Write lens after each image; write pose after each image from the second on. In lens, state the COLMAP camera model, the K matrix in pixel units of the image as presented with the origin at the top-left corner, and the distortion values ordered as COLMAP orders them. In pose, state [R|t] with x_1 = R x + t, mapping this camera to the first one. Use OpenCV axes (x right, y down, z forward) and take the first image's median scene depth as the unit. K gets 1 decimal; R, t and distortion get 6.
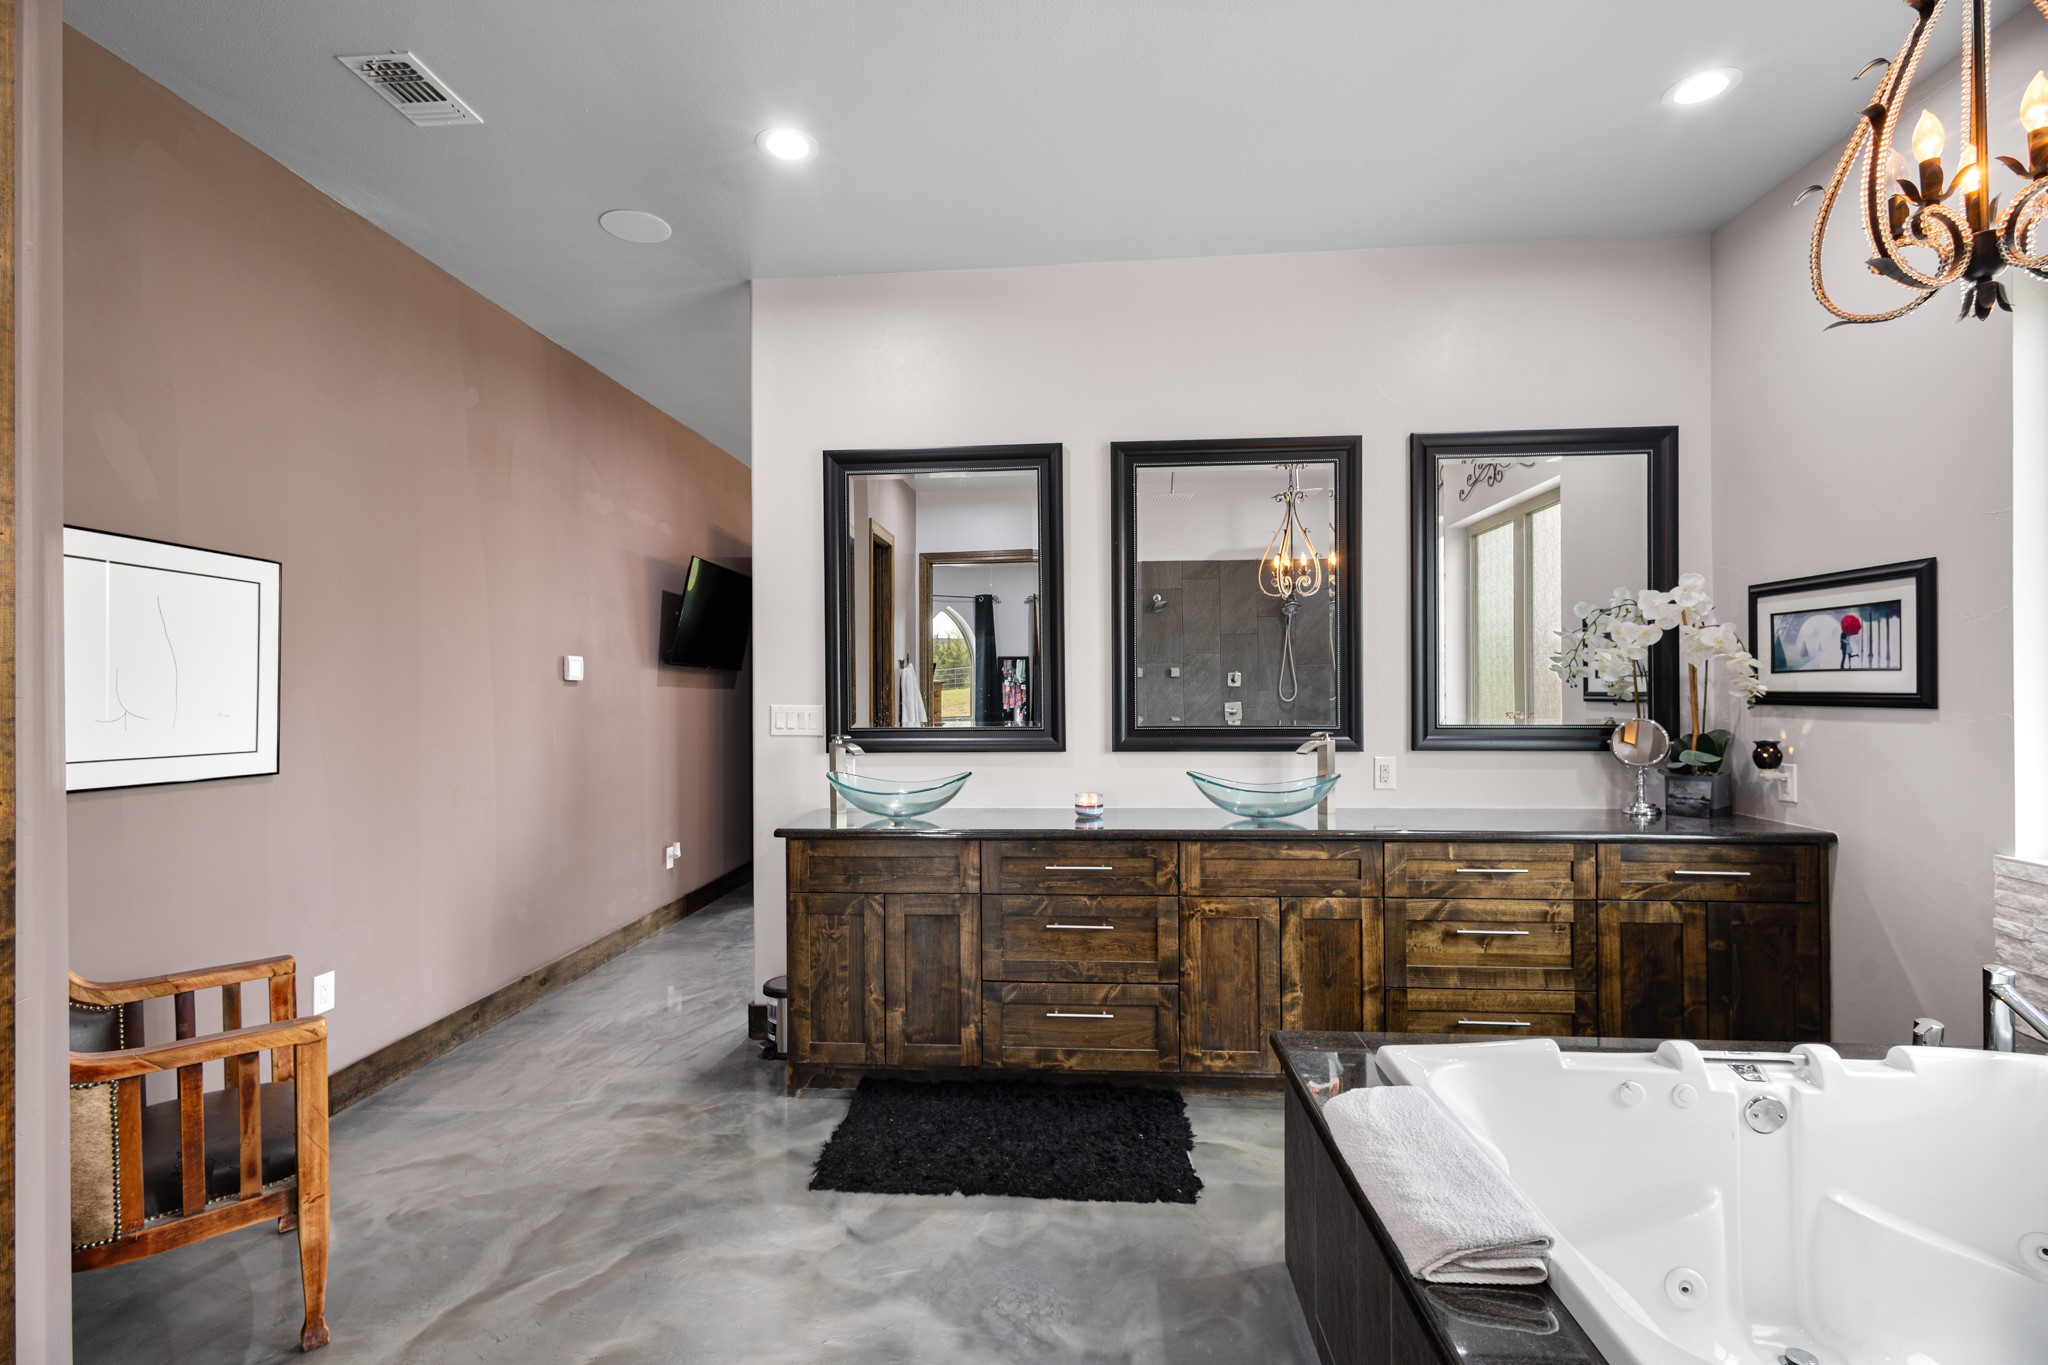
lens RADIAL K [[941.4, 0, 1023.1], [0, 941.4, 685.9], [0, 0, 1]] dist [0.009130, 0.000377]
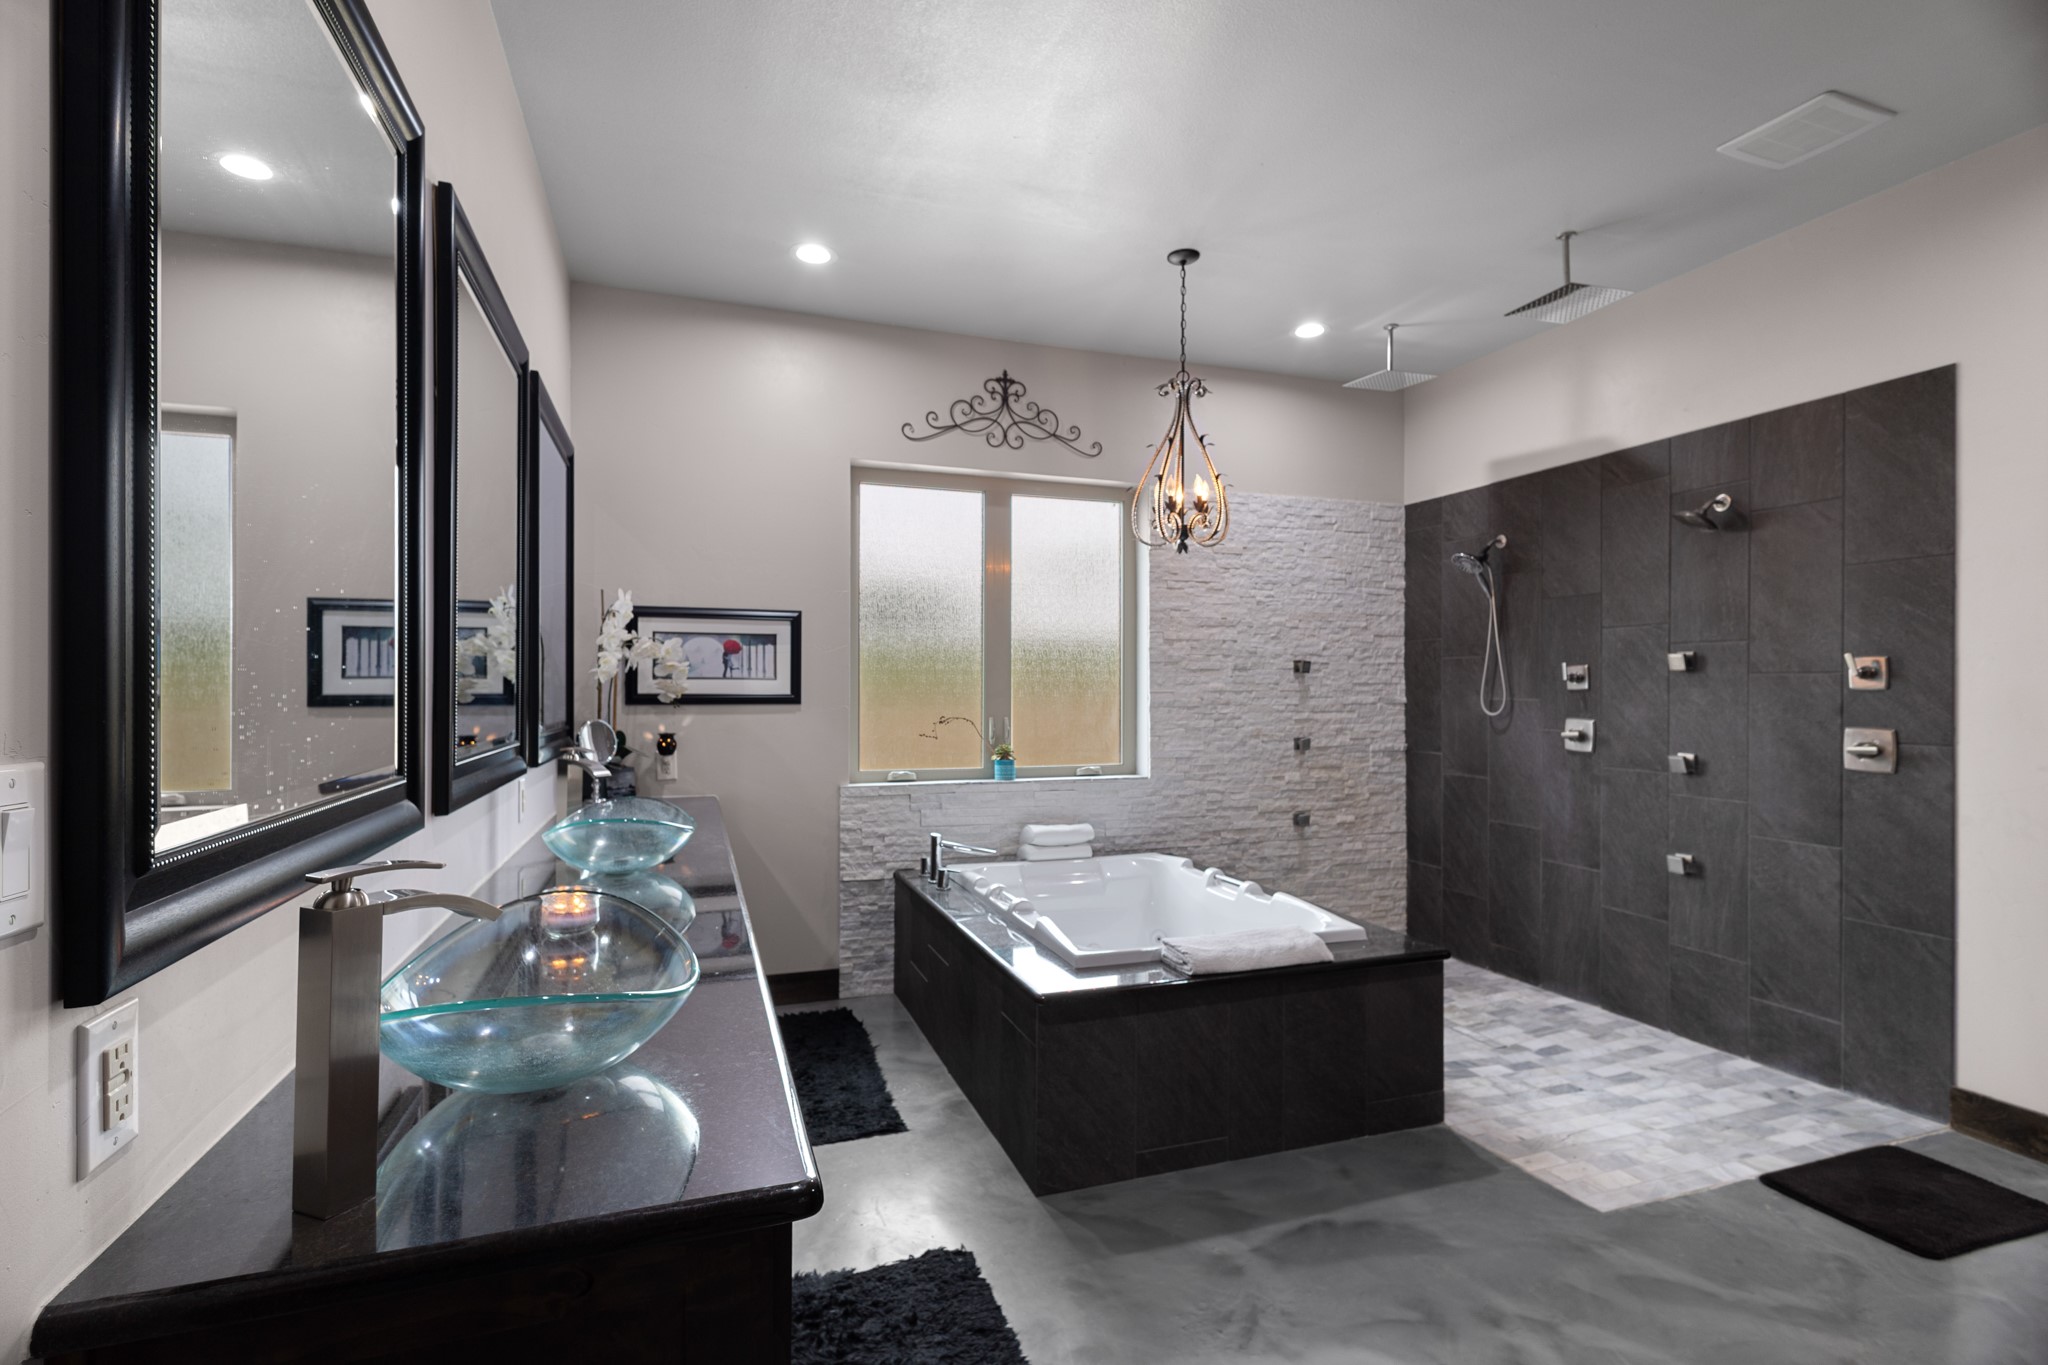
lens RADIAL K [[941.4, 0, 1023.1], [0, 941.4, 685.9], [0, 0, 1]] dist [0.009130, 0.000377]
pose [[-0.400439, 0.011744, 0.916248, -0.555313], [-0.001033, 0.999911, -0.013268, 0.011673], [-0.916323, -0.006260, -0.400392, 1.083168]]
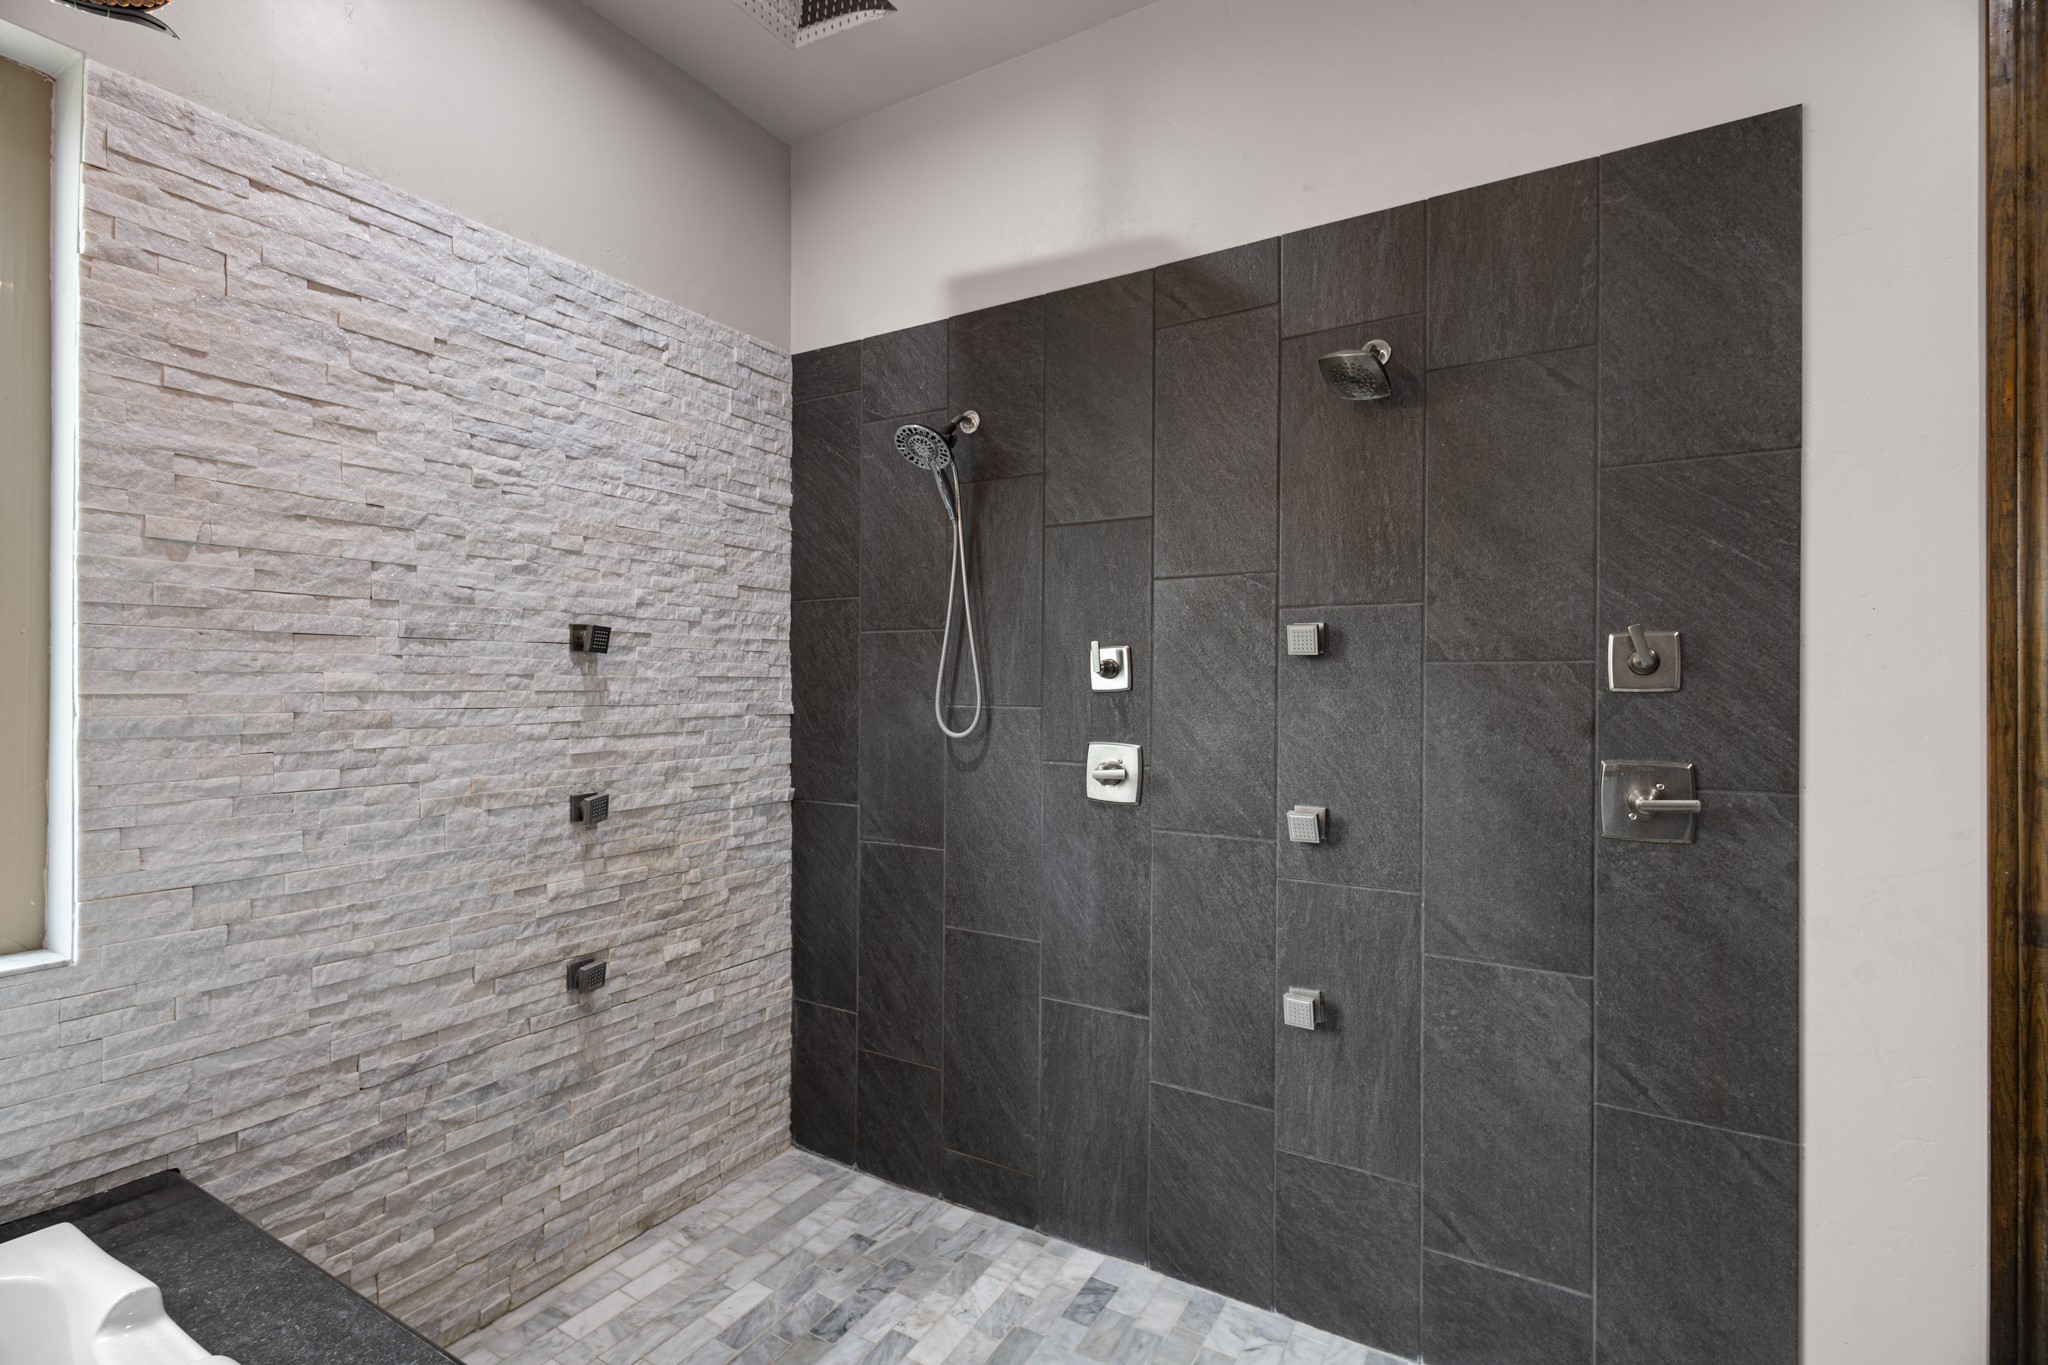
lens RADIAL K [[941.4, 0, 1023.1], [0, 941.4, 685.9], [0, 0, 1]] dist [0.009130, 0.000377]
pose [[-0.893272, 0.008168, 0.449442, 0.097332], [0.002768, 0.999916, -0.012672, 0.003956], [-0.449507, -0.010075, -0.893220, 0.506191]]
